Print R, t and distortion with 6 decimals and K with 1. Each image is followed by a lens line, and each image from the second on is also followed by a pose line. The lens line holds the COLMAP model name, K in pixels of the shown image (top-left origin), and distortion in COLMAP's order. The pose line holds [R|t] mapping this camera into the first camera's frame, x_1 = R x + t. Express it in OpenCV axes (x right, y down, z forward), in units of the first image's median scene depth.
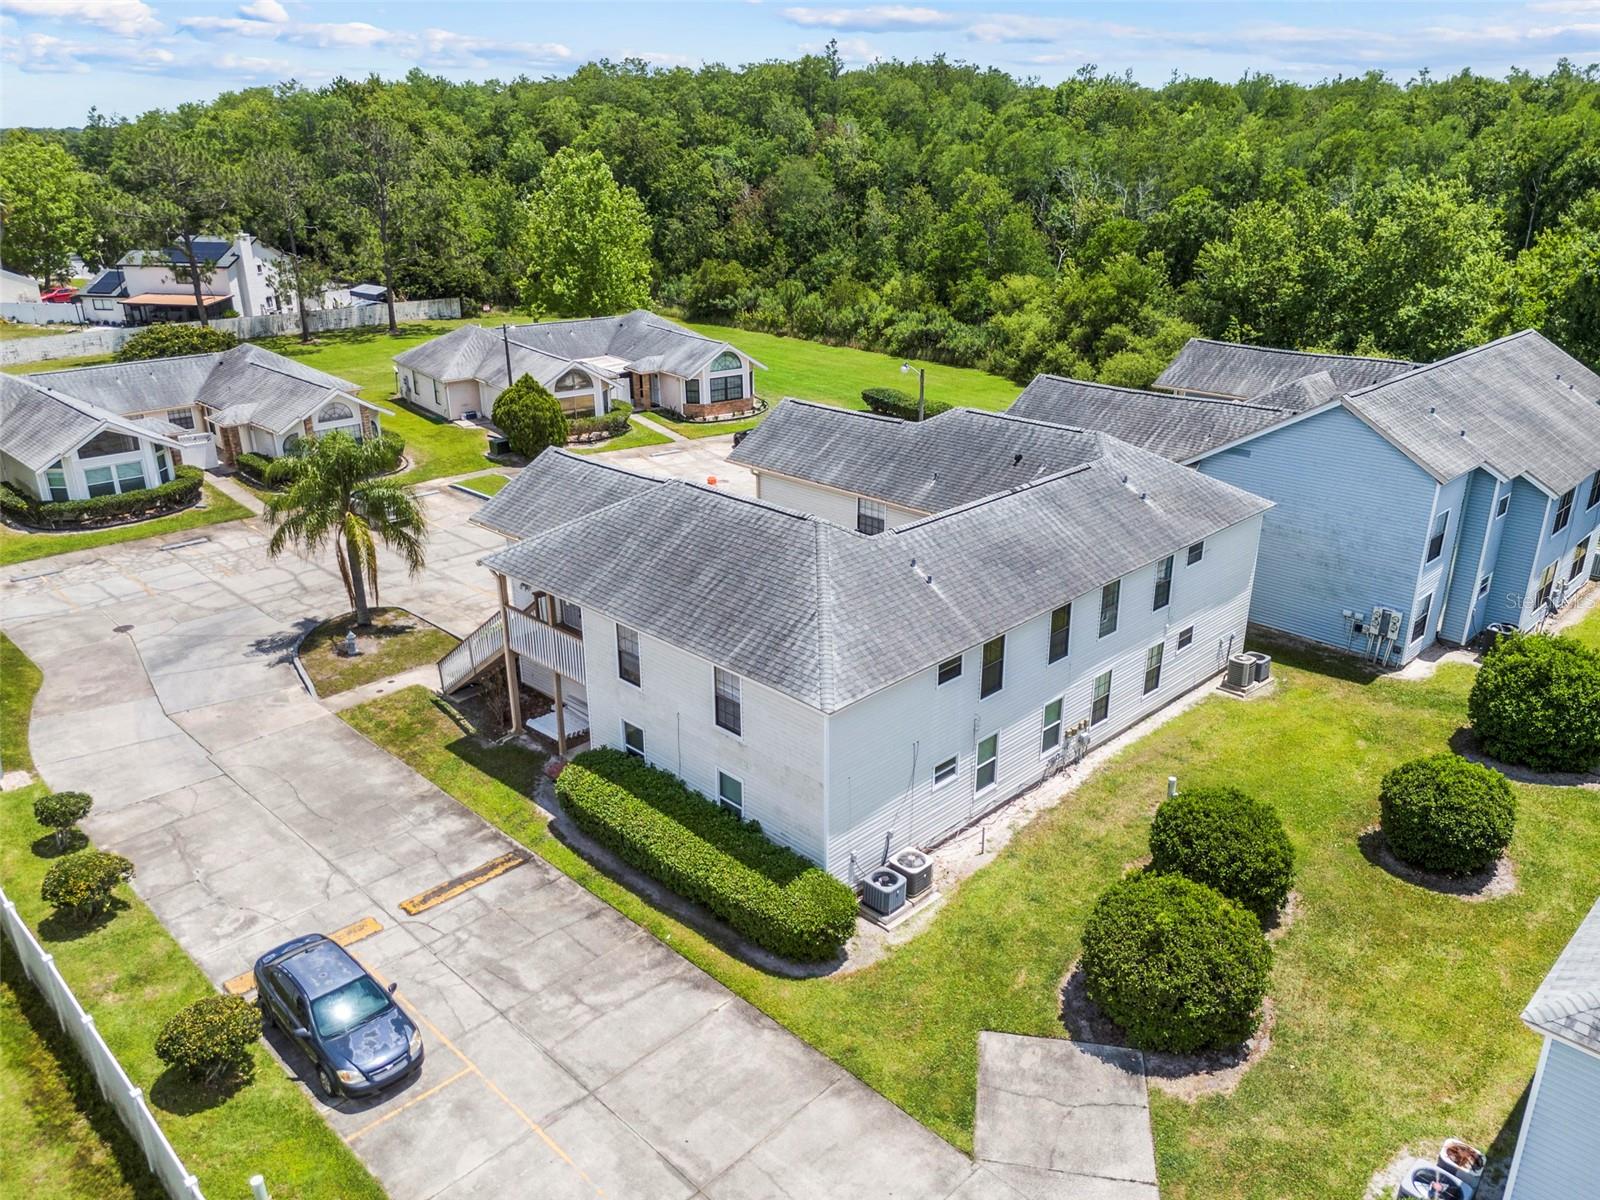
lens RADIAL K [[1200.8, 0, 800.0], [0, 1200.8, 600.0], [0, 0, 1]] dist [0.066233, -0.046549]
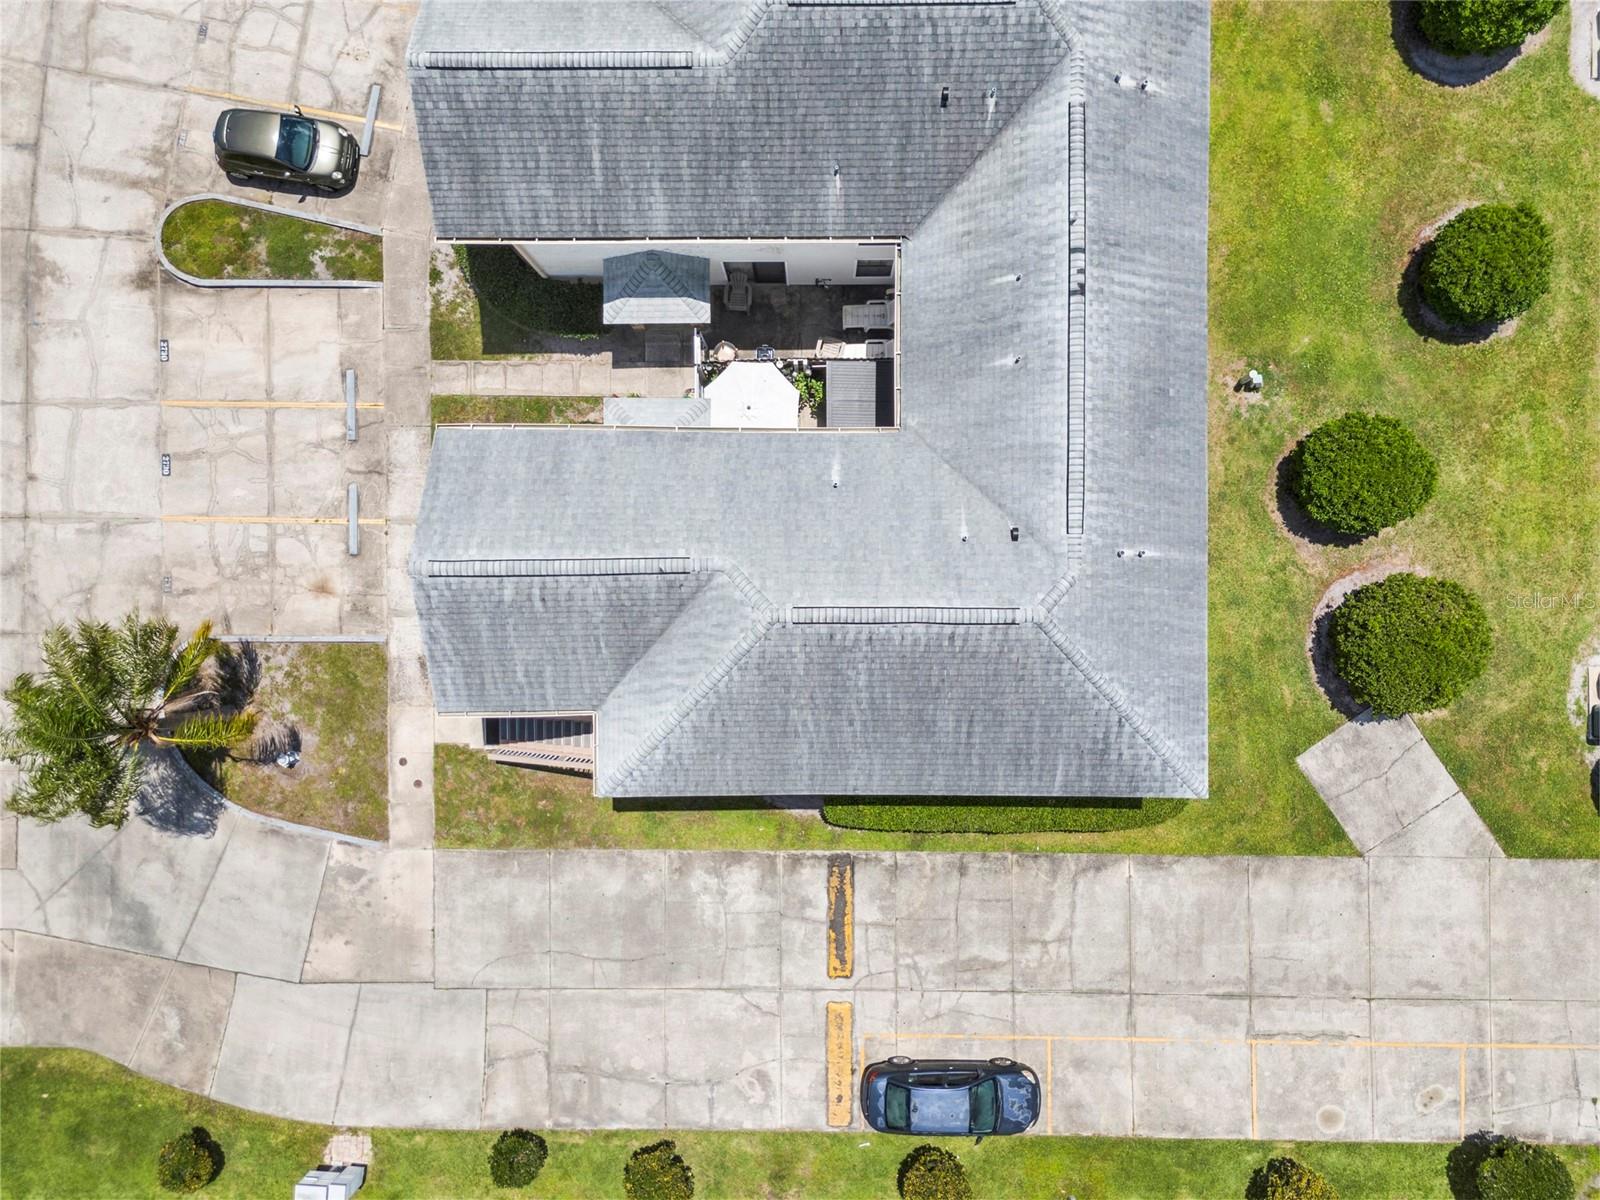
lens RADIAL K [[1180.6, 0, 800.0], [0, 1180.6, 600.0], [0, 0, 1]] dist [0.098619, -0.105832]
pose [[0.707015, -0.707170, -0.006374, -0.084715], [0.268051, 0.259630, 0.927761, -0.860085], [-0.654430, -0.657649, 0.373120, 0.791522]]
